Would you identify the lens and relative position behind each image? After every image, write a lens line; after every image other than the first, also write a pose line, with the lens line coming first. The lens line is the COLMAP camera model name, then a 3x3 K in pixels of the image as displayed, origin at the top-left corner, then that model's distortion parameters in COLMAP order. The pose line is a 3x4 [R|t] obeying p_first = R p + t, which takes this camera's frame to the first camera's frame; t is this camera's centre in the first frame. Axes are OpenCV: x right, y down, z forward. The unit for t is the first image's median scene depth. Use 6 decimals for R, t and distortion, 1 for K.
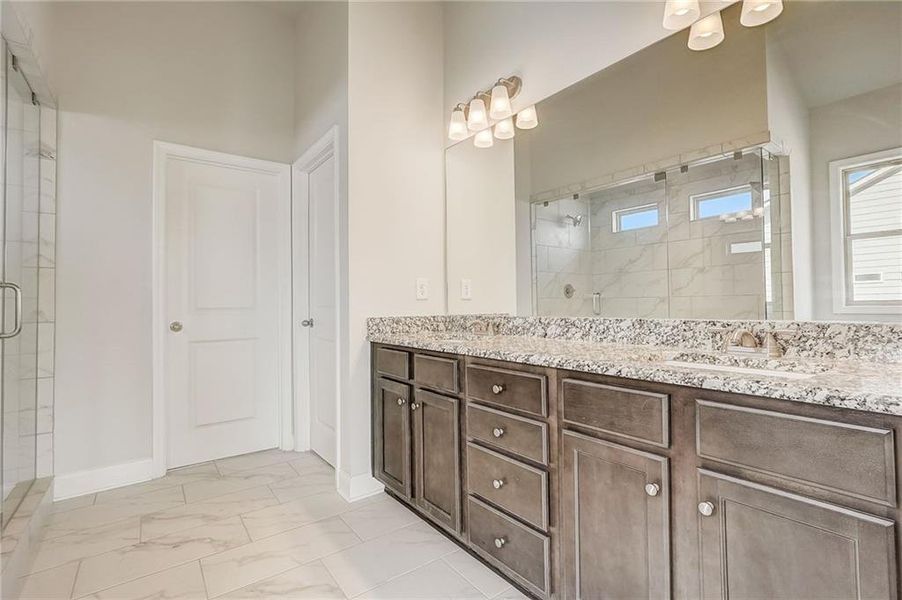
lens RADIAL K [[411.0, 0, 448.9], [0, 411.0, 295.2], [0, 0, 1]] dist [-0.018722, 0.007915]
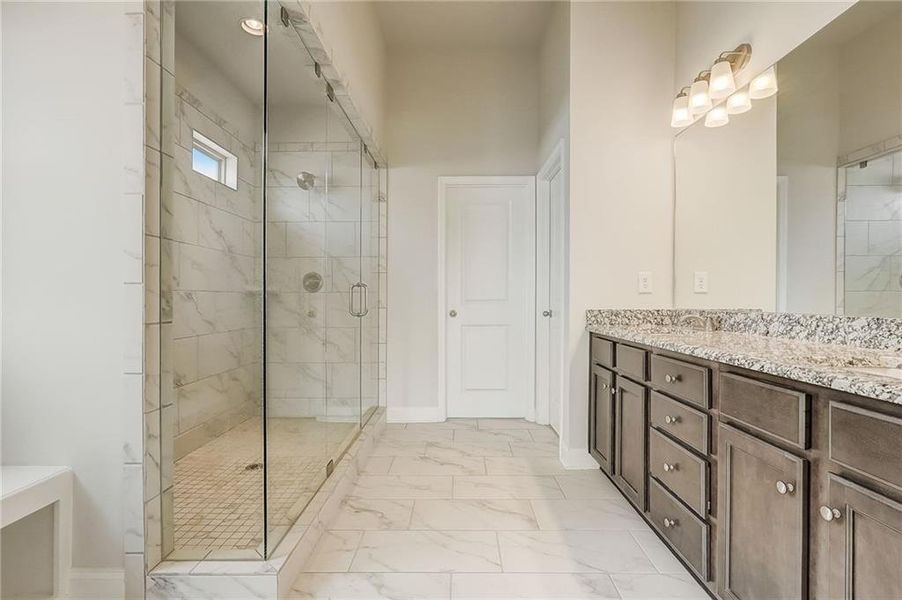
lens RADIAL K [[411.0, 0, 448.9], [0, 411.0, 295.2], [0, 0, 1]] dist [-0.018722, 0.007915]
pose [[0.794876, 0.002619, -0.606766, 0.224104], [0.007796, 0.999864, 0.014528, -0.003800], [0.606721, -0.016278, 0.794748, -0.128147]]
